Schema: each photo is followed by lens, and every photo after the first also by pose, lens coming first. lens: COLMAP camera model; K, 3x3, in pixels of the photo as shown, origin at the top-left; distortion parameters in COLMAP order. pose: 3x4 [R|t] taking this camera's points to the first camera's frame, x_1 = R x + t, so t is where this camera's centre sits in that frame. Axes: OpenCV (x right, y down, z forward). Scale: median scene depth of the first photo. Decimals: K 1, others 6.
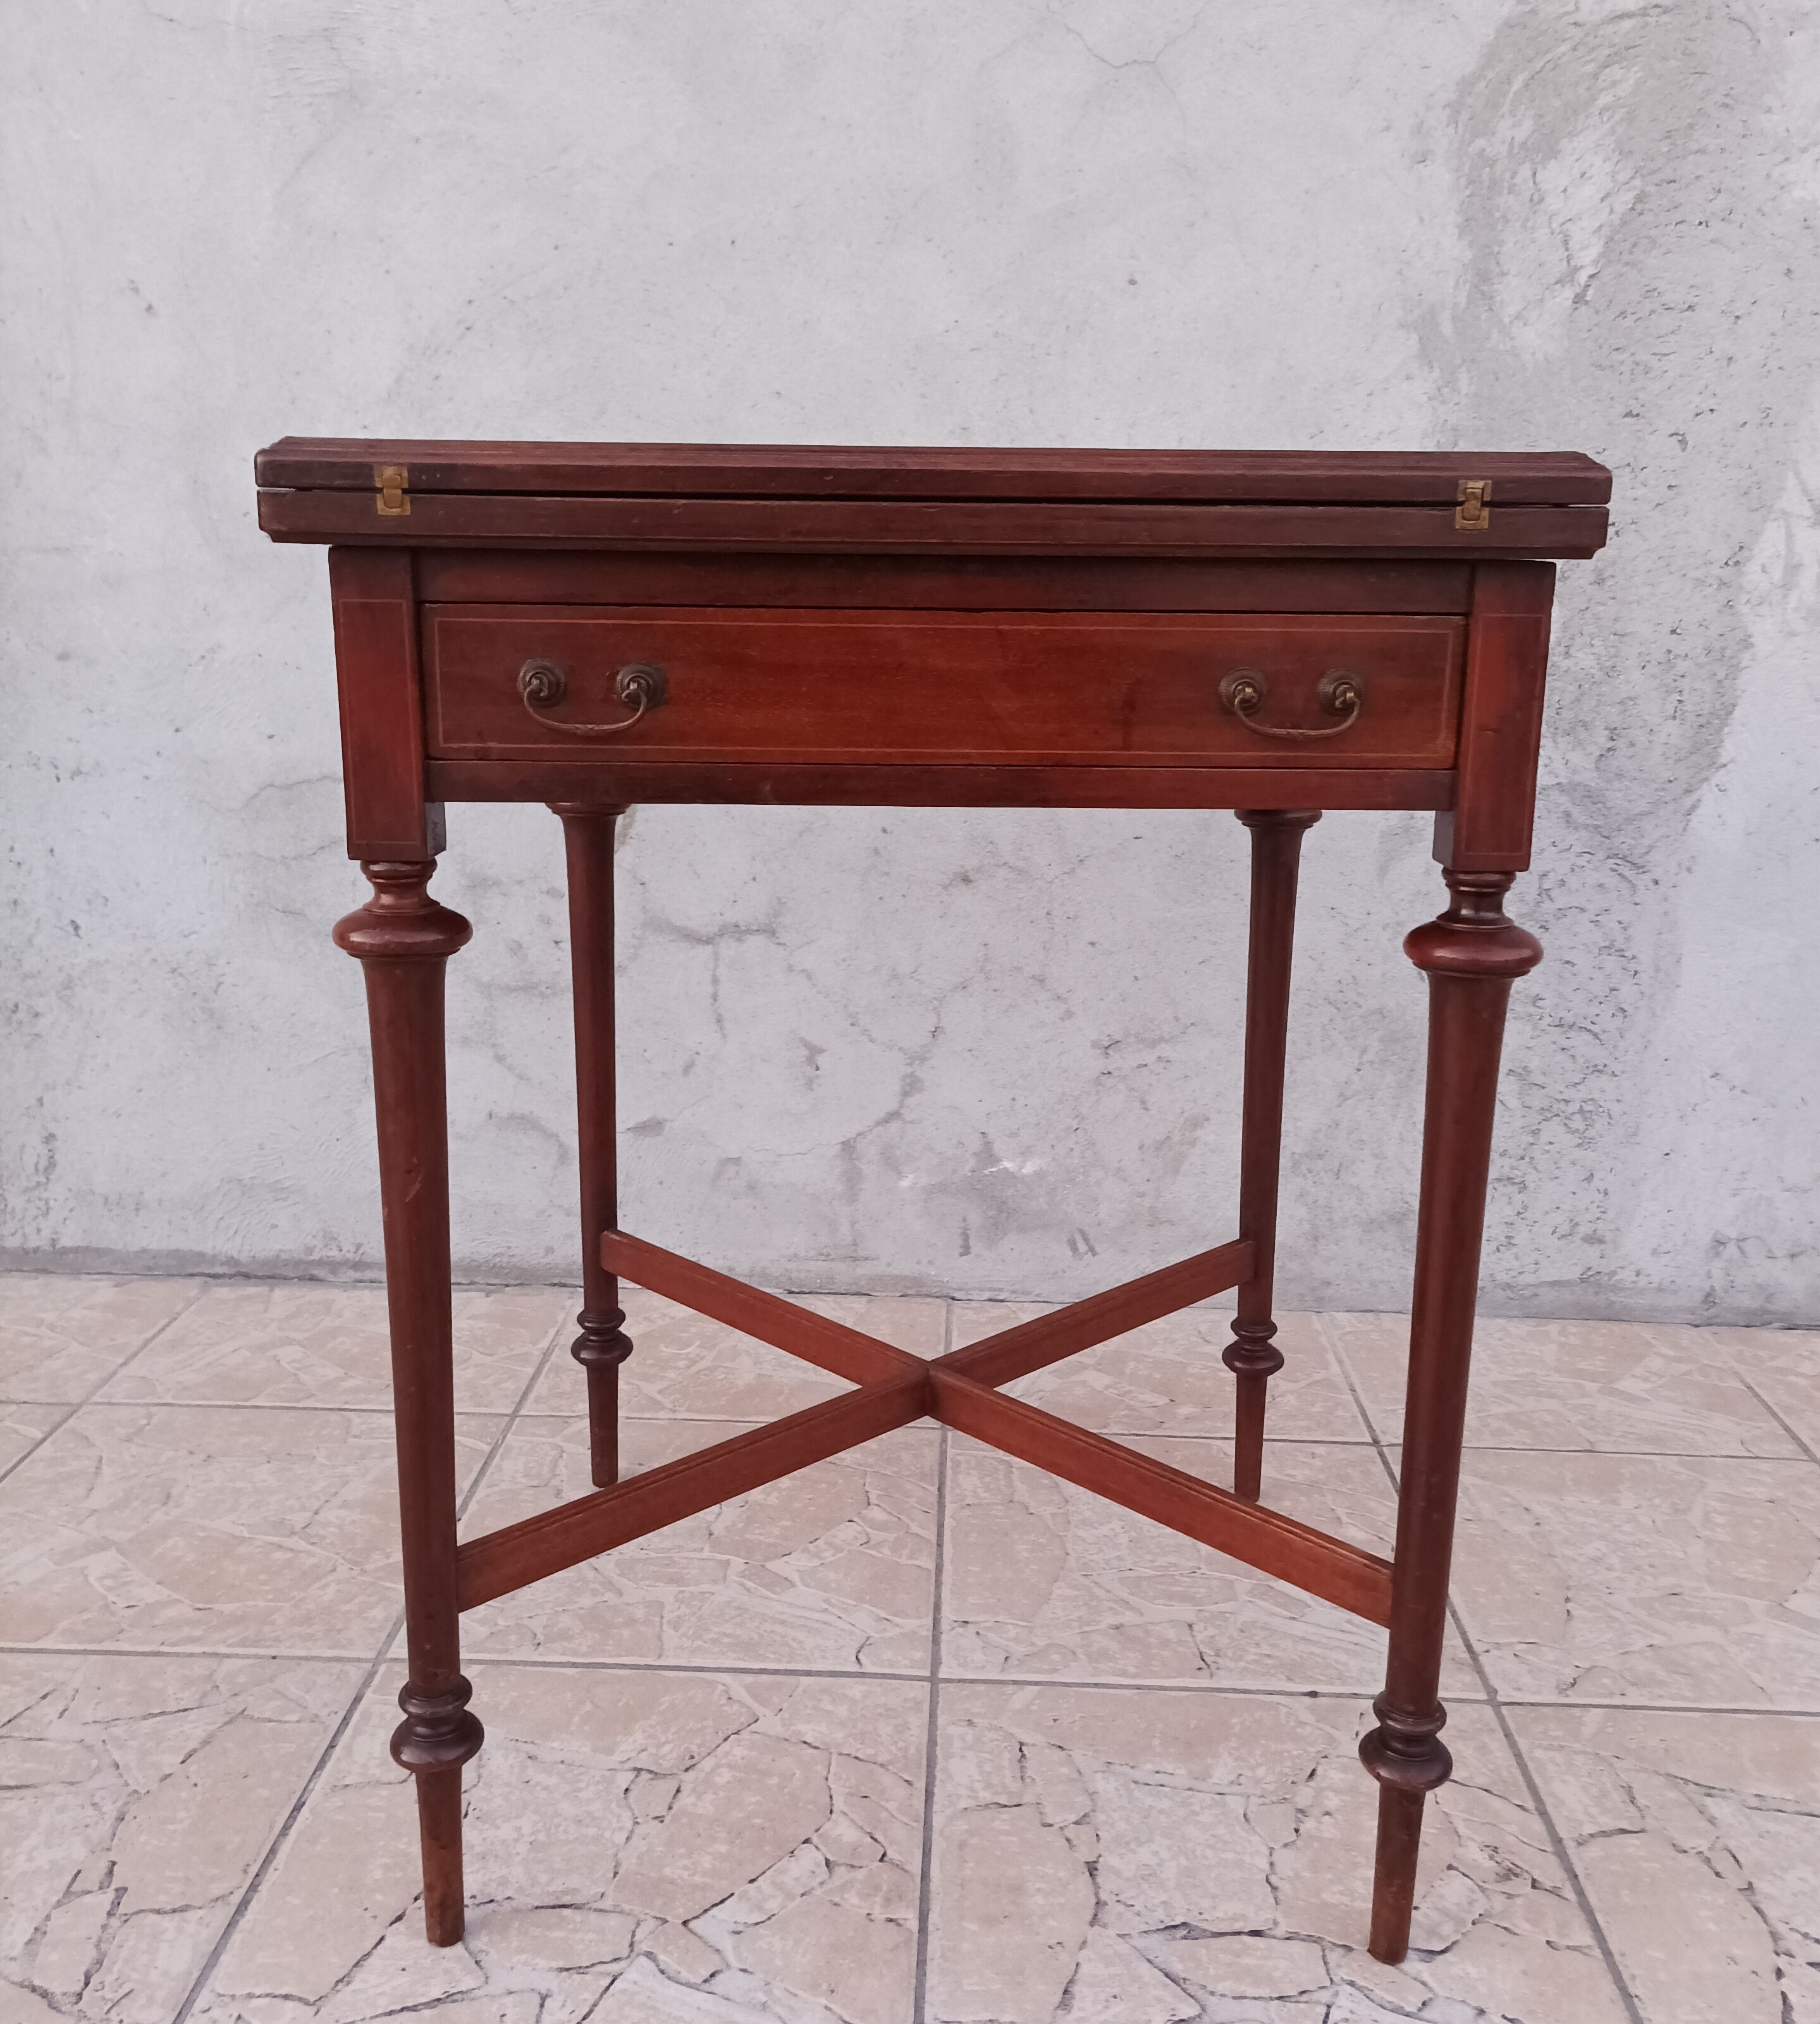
lens RADIAL K [[1868.7, 0, 943.5], [0, 1868.7, 993.4], [0, 0, 1]] dist [0.028283, -0.022922]
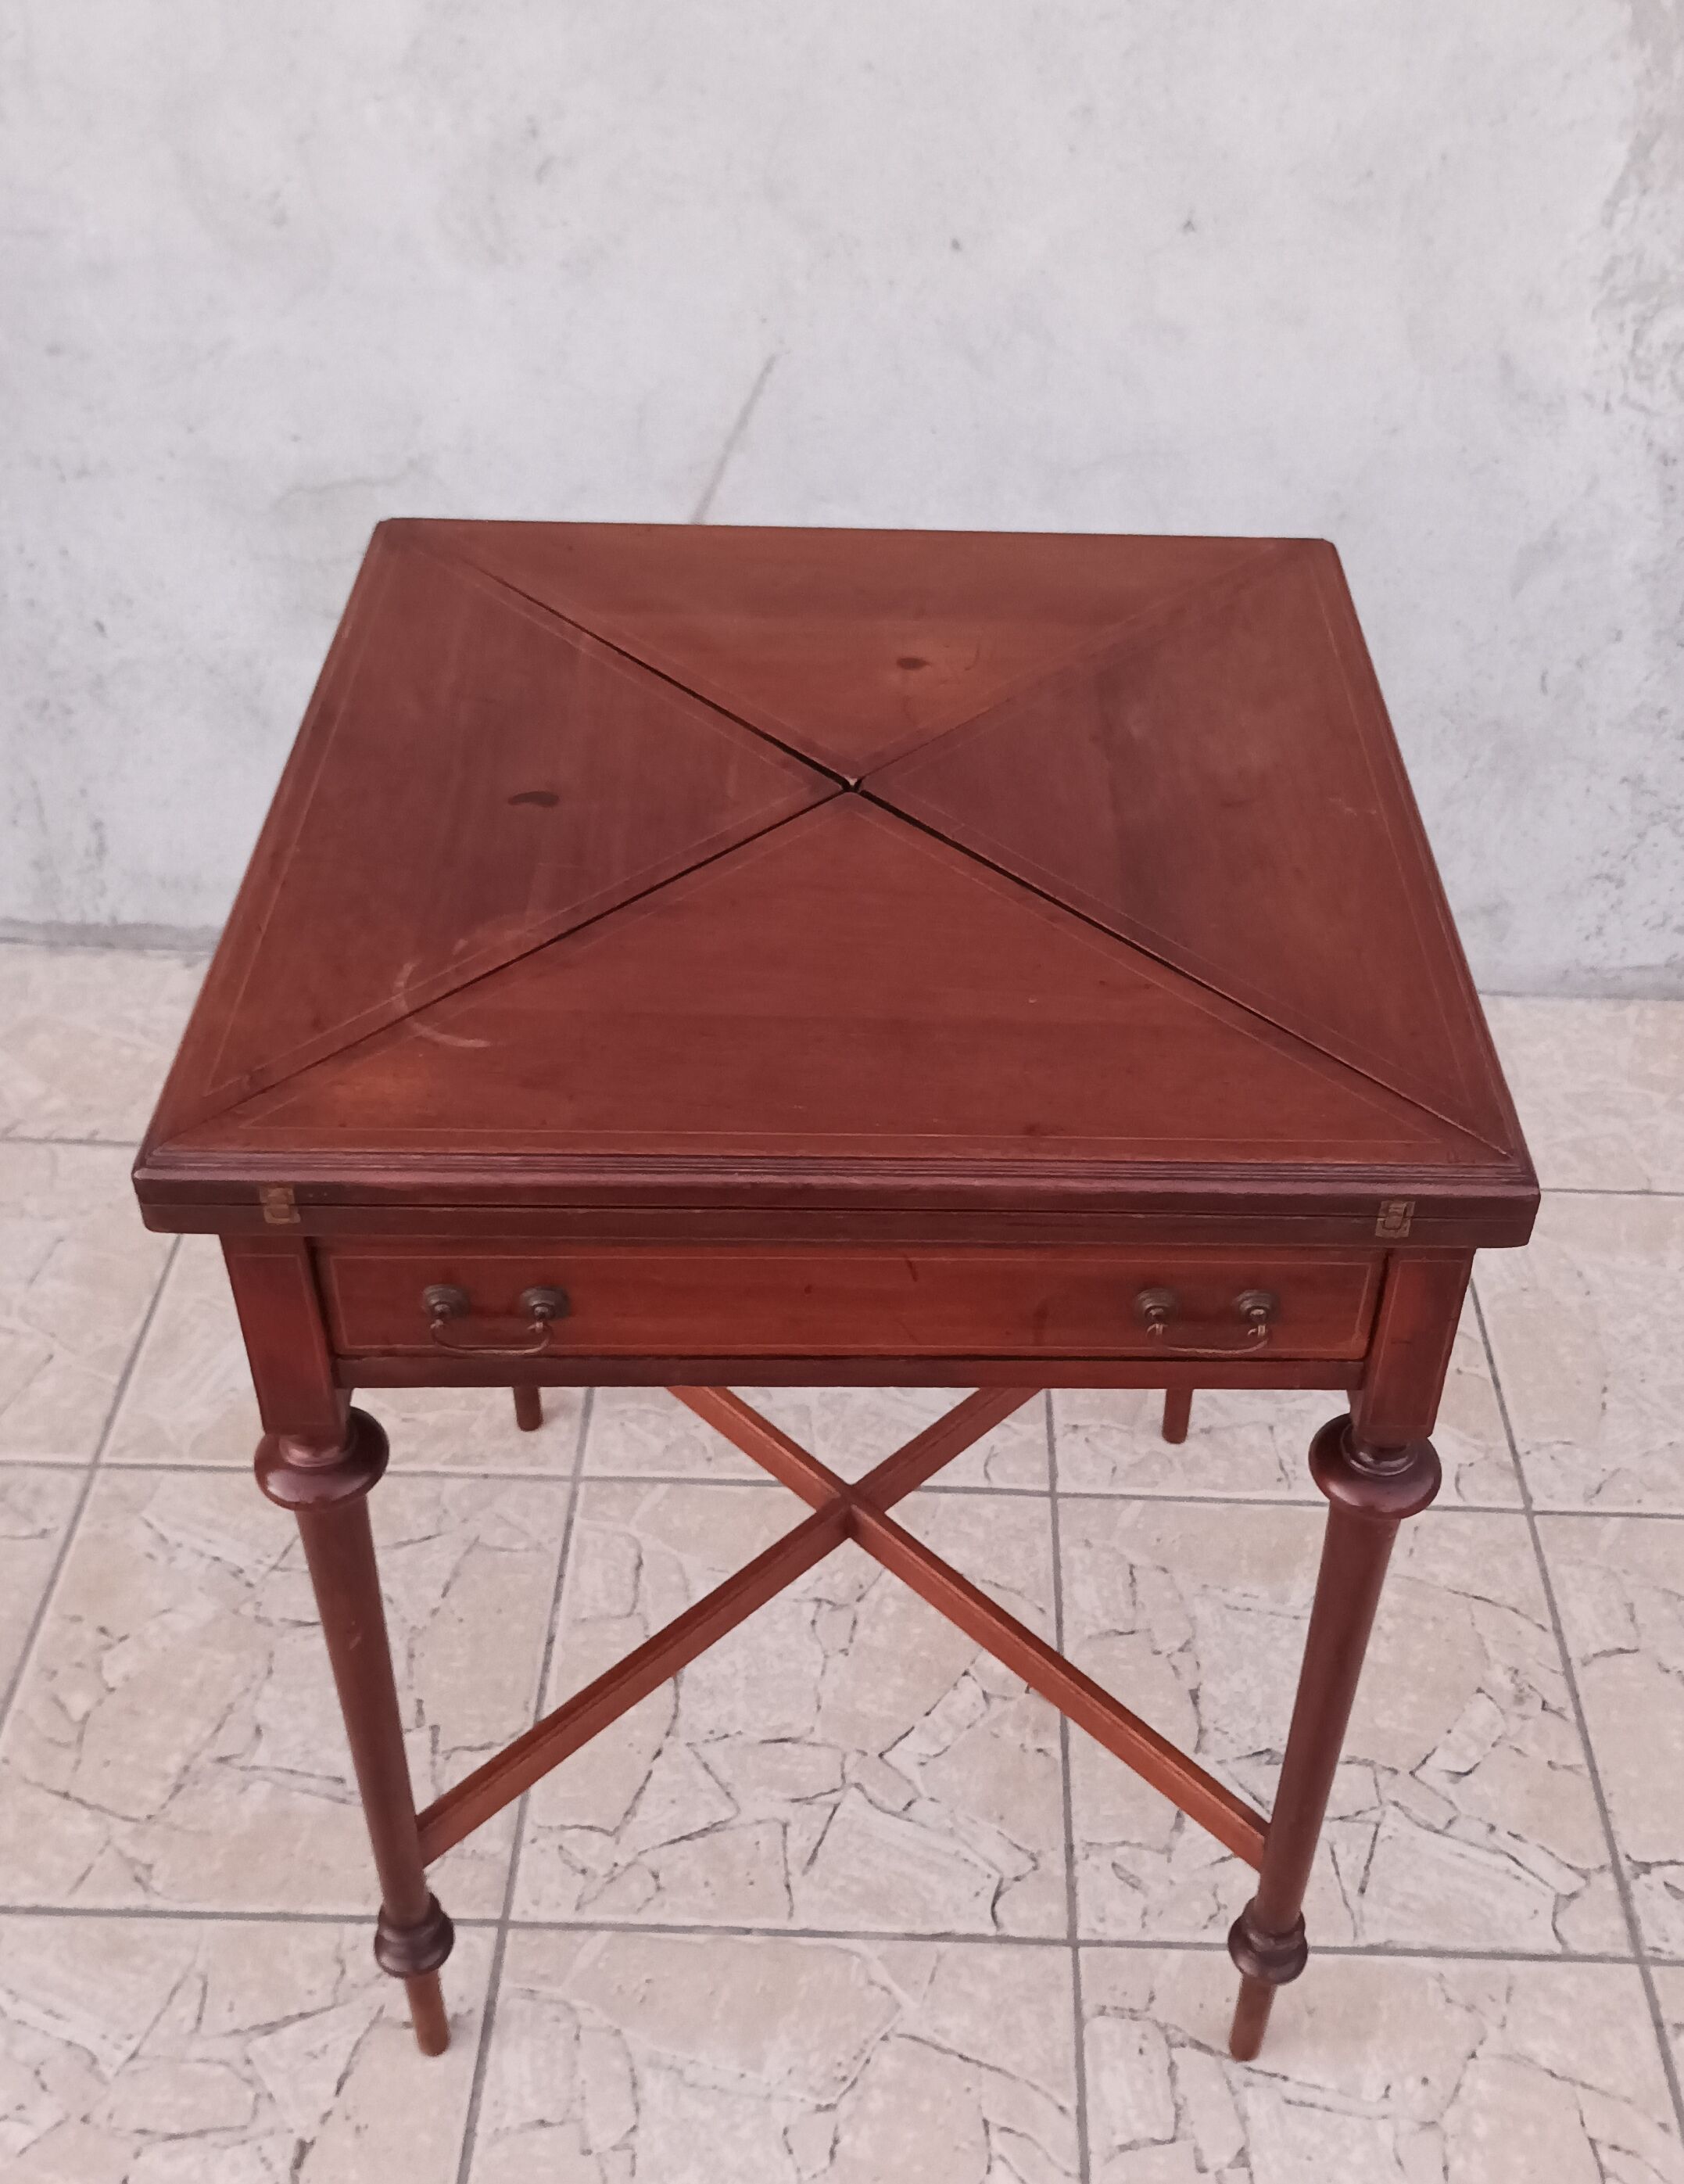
lens RADIAL K [[2326.9, 0, 908.4], [0, 2326.9, 997.4], [0, 0, 1]] dist [0.026203, -0.031986]
pose [[0.999946, 0.001151, 0.010316, -0.106225], [-0.005442, 0.904412, 0.426625, -0.511856], [-0.008839, -0.426658, 0.904370, -0.172750]]
